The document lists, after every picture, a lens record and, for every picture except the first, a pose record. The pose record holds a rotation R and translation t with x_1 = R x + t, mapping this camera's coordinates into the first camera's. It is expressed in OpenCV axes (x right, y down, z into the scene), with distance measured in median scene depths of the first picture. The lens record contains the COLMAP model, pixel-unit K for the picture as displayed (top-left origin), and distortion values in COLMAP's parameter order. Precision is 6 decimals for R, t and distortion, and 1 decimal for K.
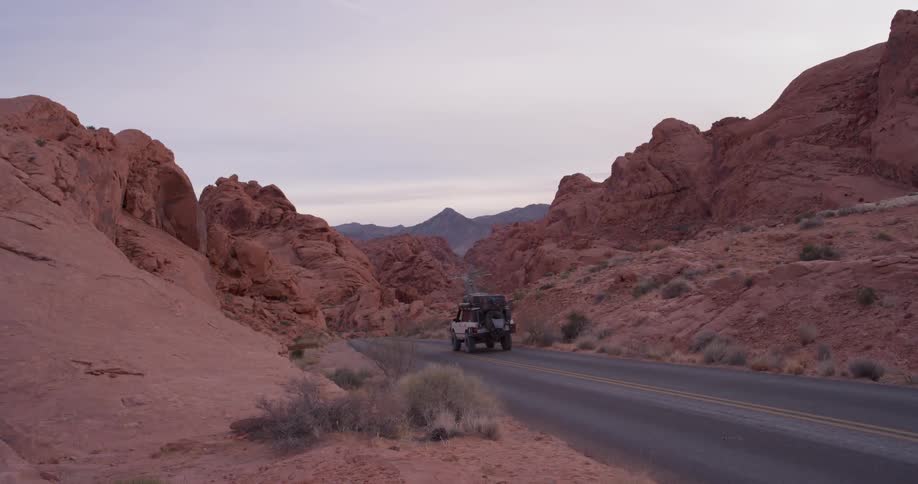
lens RADIAL K [[778.1, 0, 464.2], [0, 778.1, 243.5], [0, 0, 1]] dist [-0.095158, 0.094881]
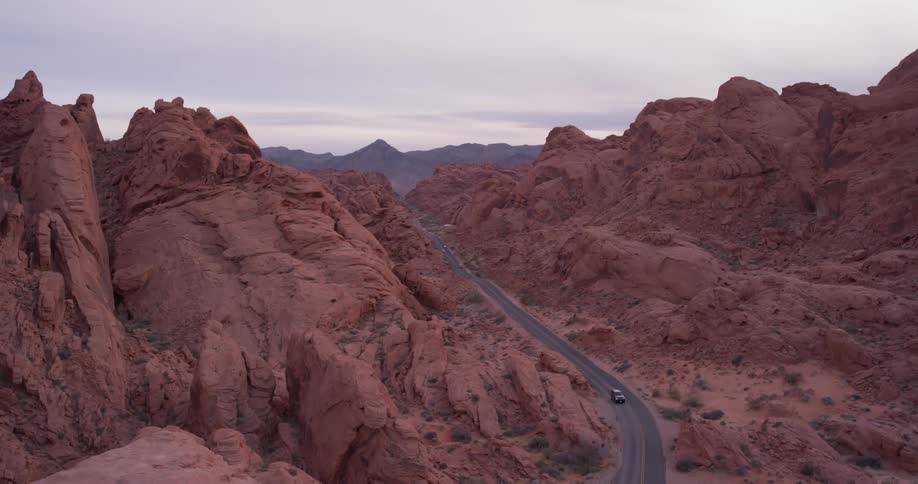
lens RADIAL K [[778.1, 0, 464.2], [0, 778.1, 243.5], [0, 0, 1]] dist [-0.095158, 0.094881]
pose [[0.992290, 0.071892, 0.100959, -0.170229], [-0.080052, 0.993636, 0.079247, -0.058103], [-0.094620, -0.086718, 0.991729, 0.422585]]
